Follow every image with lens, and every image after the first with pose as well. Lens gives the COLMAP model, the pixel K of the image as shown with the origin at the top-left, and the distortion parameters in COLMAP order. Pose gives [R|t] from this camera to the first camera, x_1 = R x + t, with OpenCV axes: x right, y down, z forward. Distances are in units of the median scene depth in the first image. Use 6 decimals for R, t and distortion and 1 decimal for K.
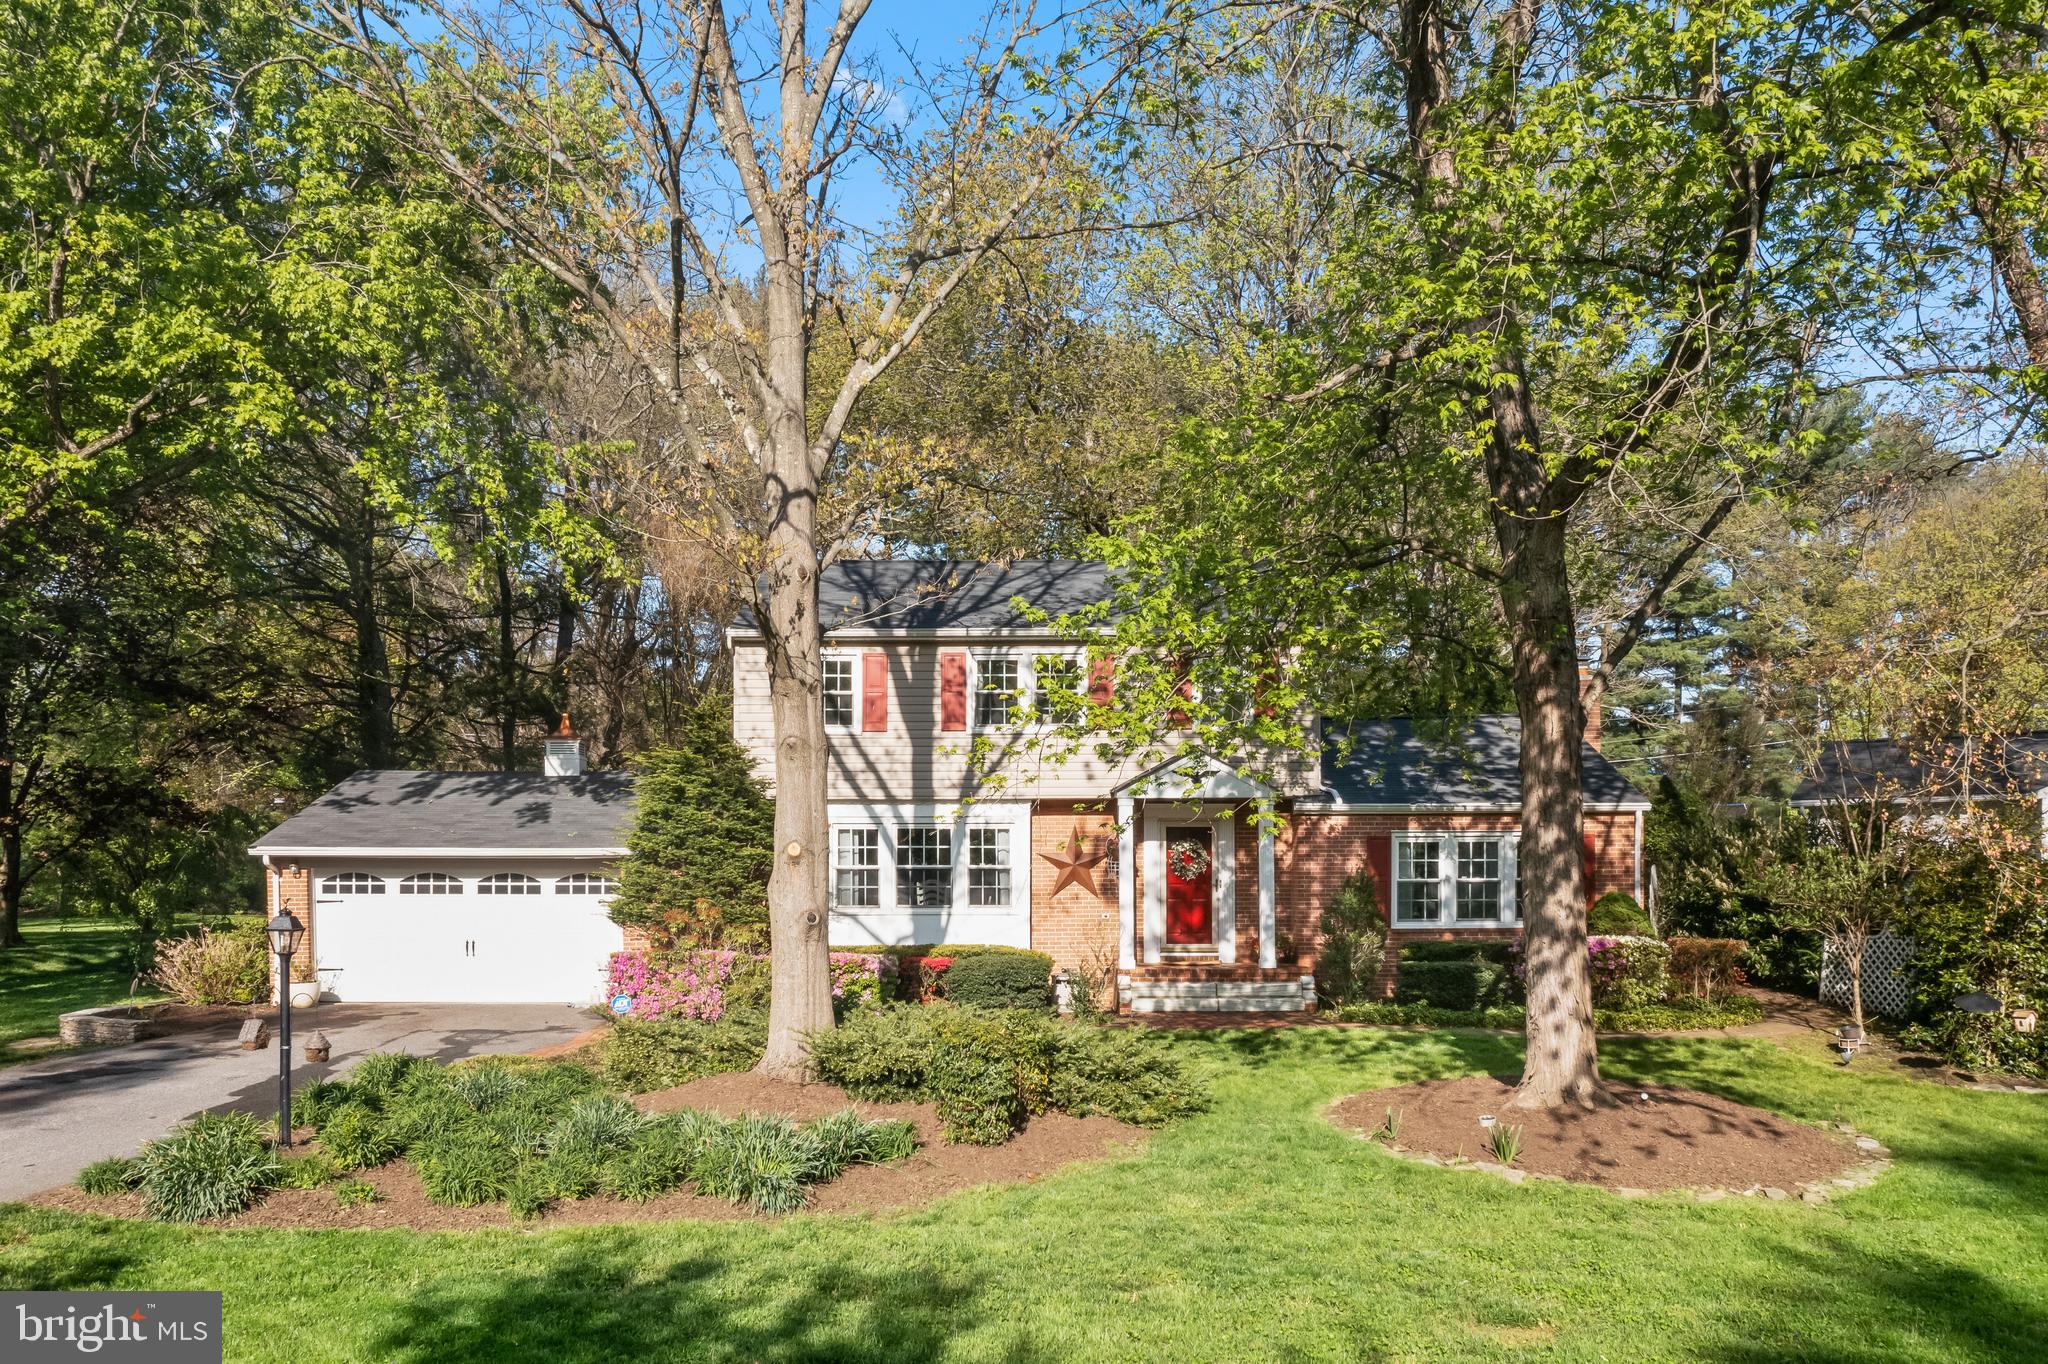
lens RADIAL K [[1677.8, 0, 1024.0], [0, 1677.8, 682.0], [0, 0, 1]] dist [-0.003068, -0.000161]
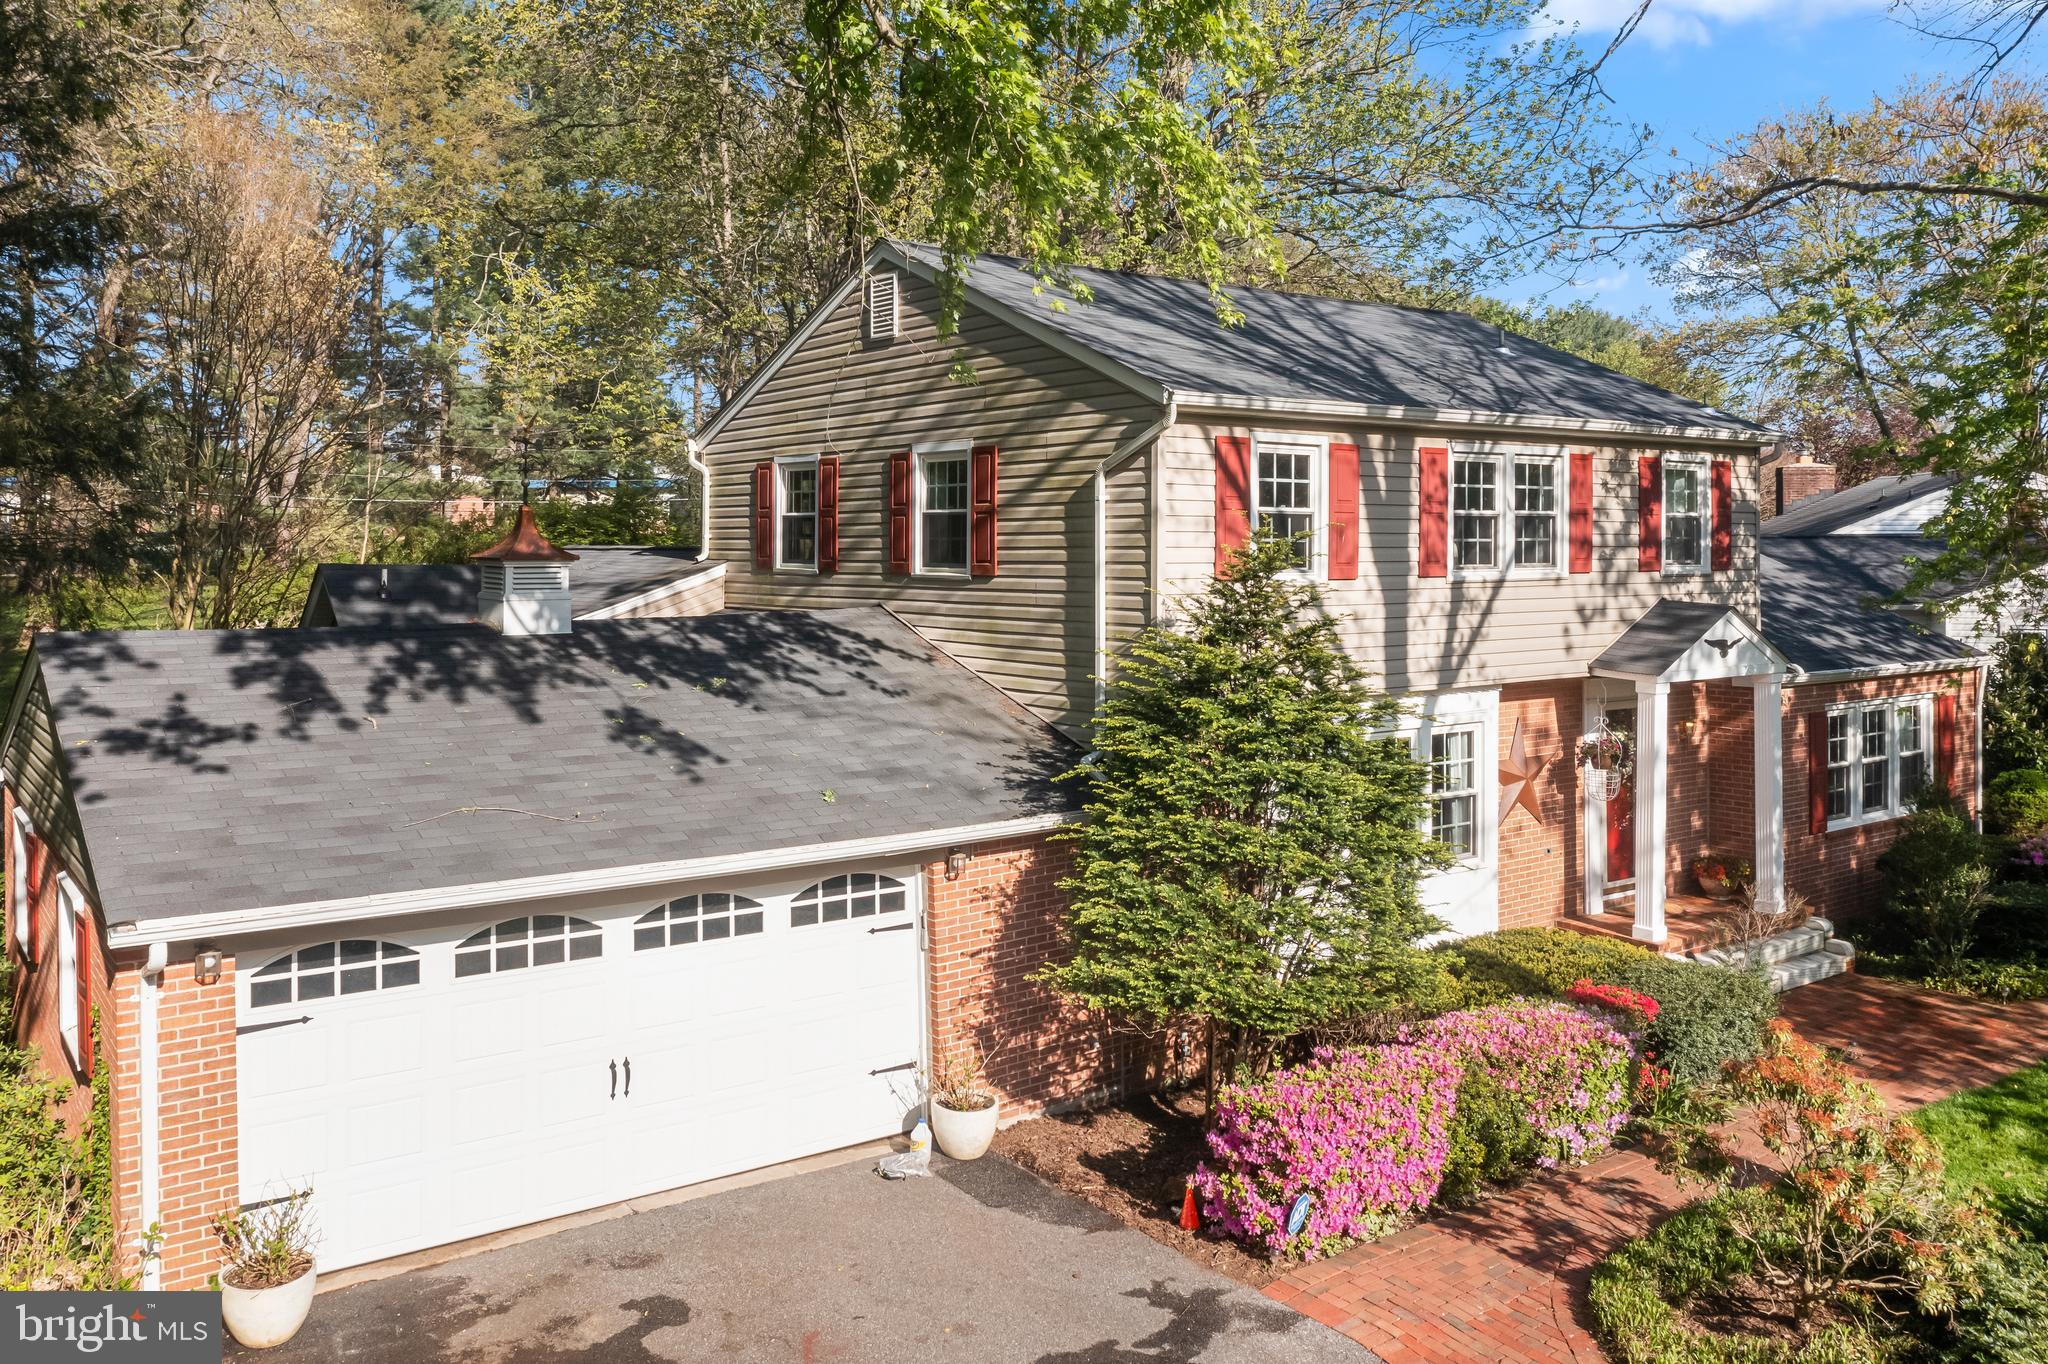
lens RADIAL K [[1703.8, 0, 1029.3], [0, 1703.8, 512.2], [0, 0, 1]] dist [-0.011547, -0.000006]
pose [[0.784157, 0.011768, 0.620451, -0.535377], [-0.063759, 0.996057, 0.061689, -0.023055], [-0.617279, -0.087934, 0.781815, 0.610728]]
